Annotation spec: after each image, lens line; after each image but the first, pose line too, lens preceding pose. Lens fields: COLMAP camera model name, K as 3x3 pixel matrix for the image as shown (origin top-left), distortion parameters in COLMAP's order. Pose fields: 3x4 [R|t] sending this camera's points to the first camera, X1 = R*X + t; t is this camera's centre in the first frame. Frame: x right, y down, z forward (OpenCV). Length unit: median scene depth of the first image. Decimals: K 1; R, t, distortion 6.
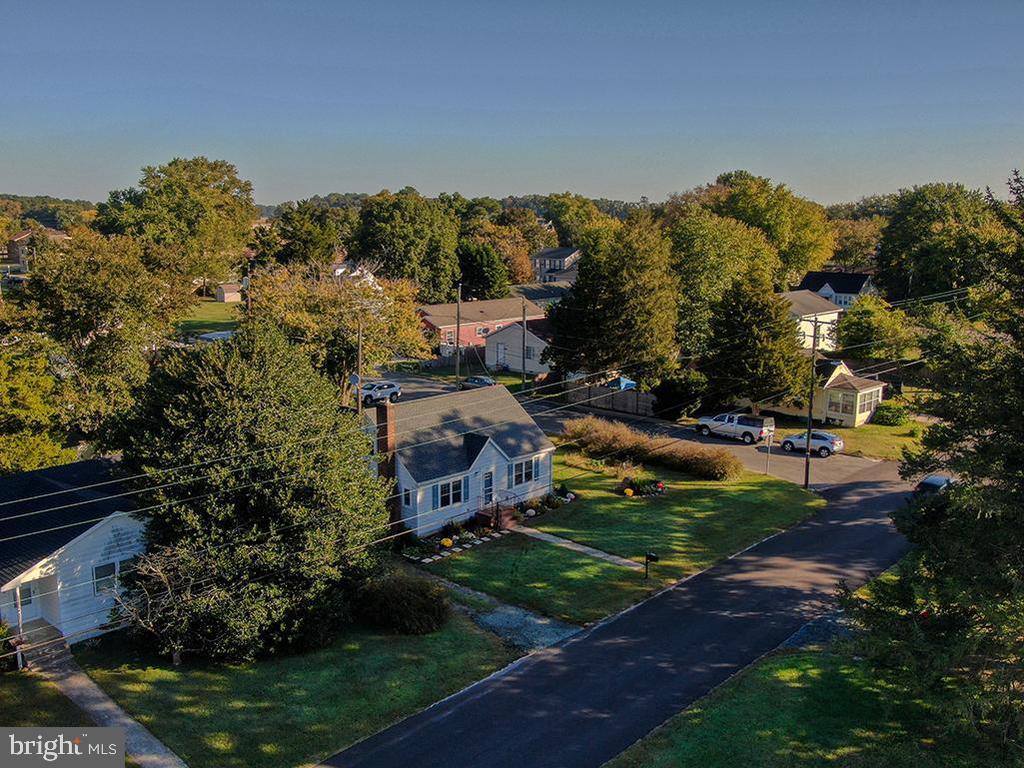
lens RADIAL K [[970.9, 0, 510.5], [0, 970.9, 384.2], [0, 0, 1]] dist [0.009997, 0.000000]
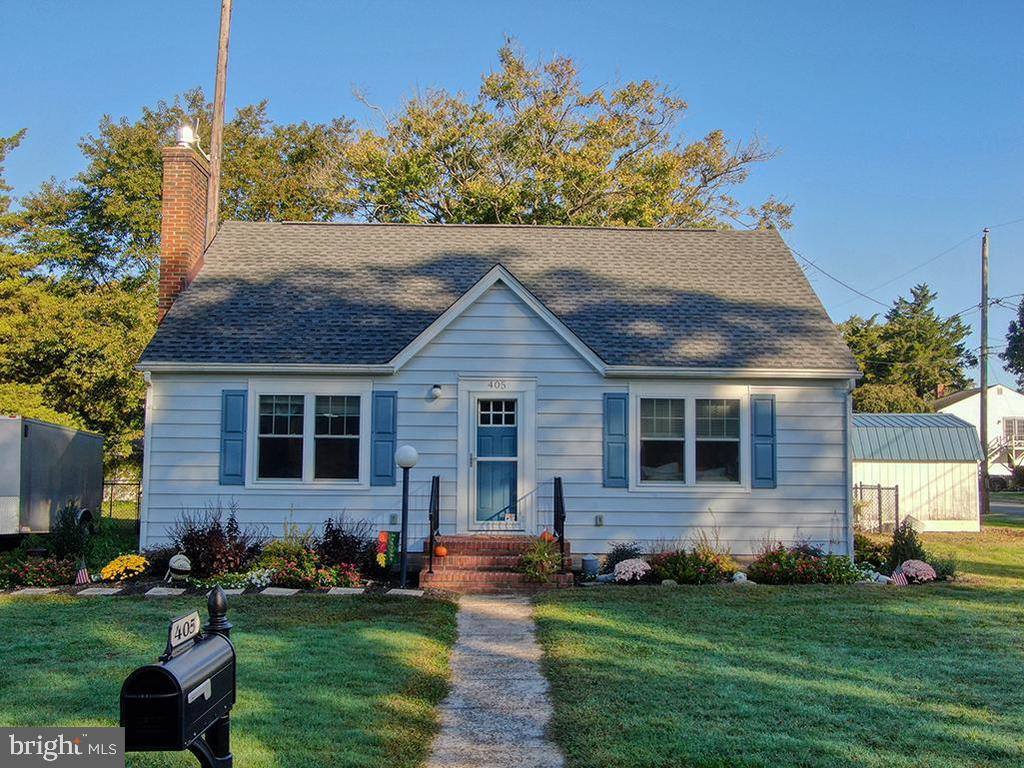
lens RADIAL K [[970.9, 0, 515.1], [0, 970.9, 383.4], [0, 0, 1]] dist [0.009997, 0.000000]
pose [[0.698930, -0.056748, -0.712935, 0.179384], [-0.134953, 0.968475, -0.209391, 0.146798], [0.702342, 0.242562, 0.669238, 0.844368]]
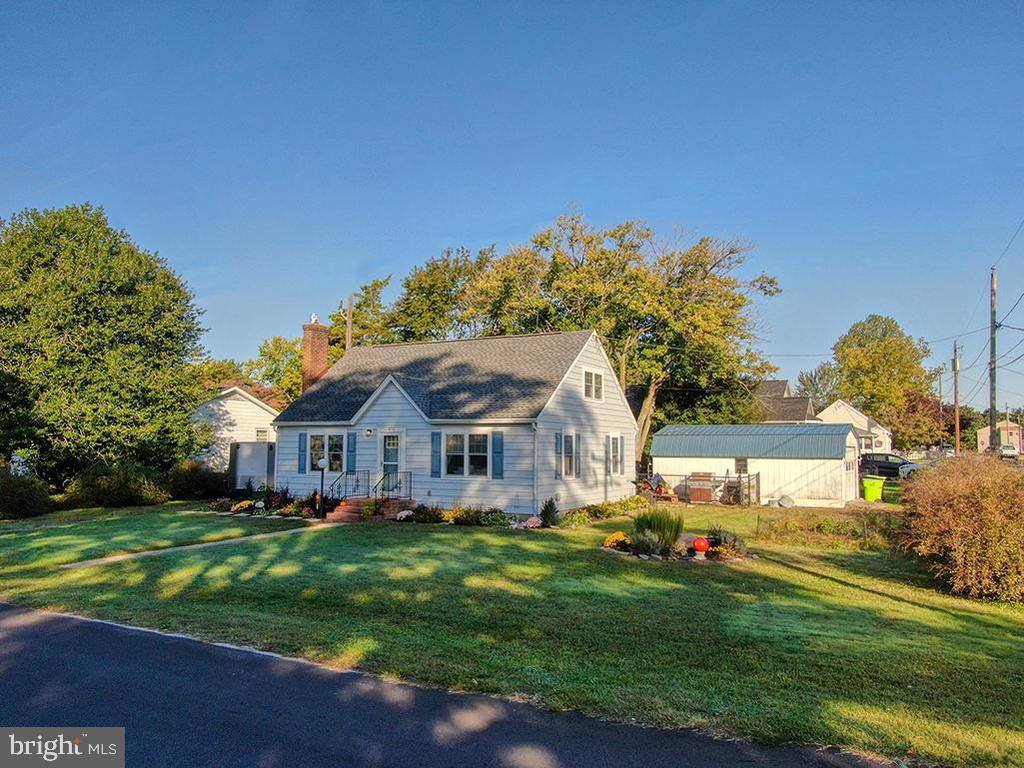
lens RADIAL K [[727.9, 0, 514.0], [0, 727.9, 385.7], [0, 0, 1]] dist [-0.004764, 0.003706]
pose [[0.260141, -0.079212, -0.962316, 0.435868], [-0.174816, 0.976295, -0.127620, 0.107678], [0.949613, 0.201428, 0.240127, 0.986227]]
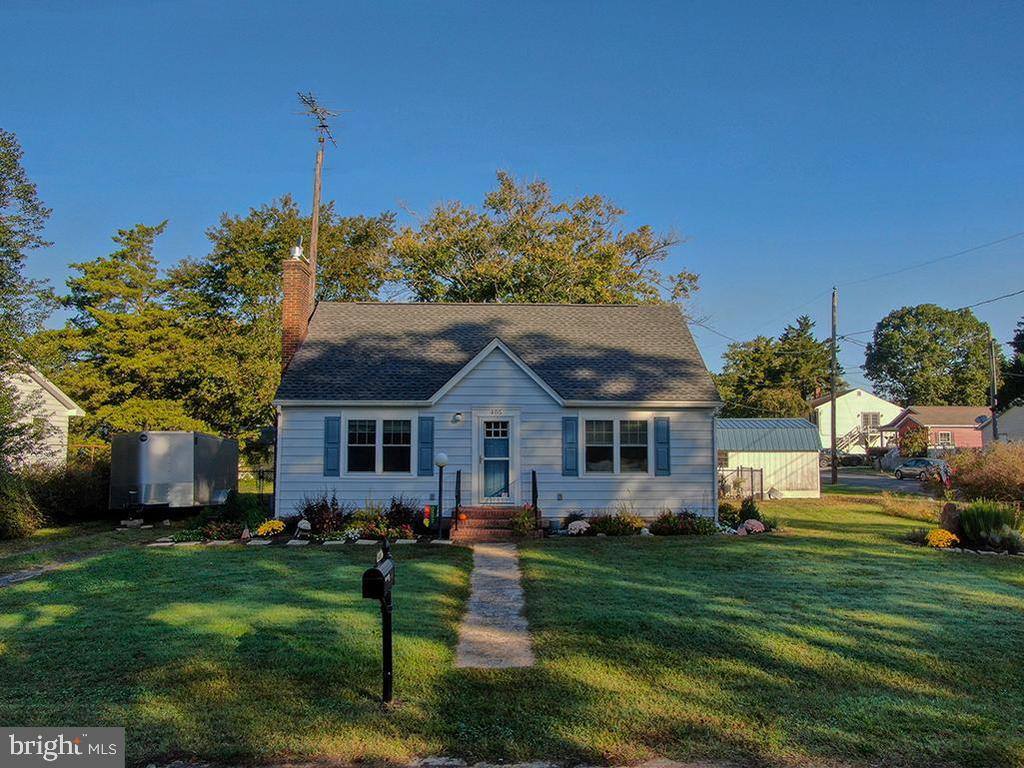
lens RADIAL K [[727.9, 0, 514.3], [0, 727.9, 386.2], [0, 0, 1]] dist [-0.004764, 0.003706]
pose [[0.701338, -0.059921, -0.710306, 0.221726], [-0.127422, 0.969872, -0.207632, 0.146433], [0.701347, 0.236129, 0.672573, 0.804964]]
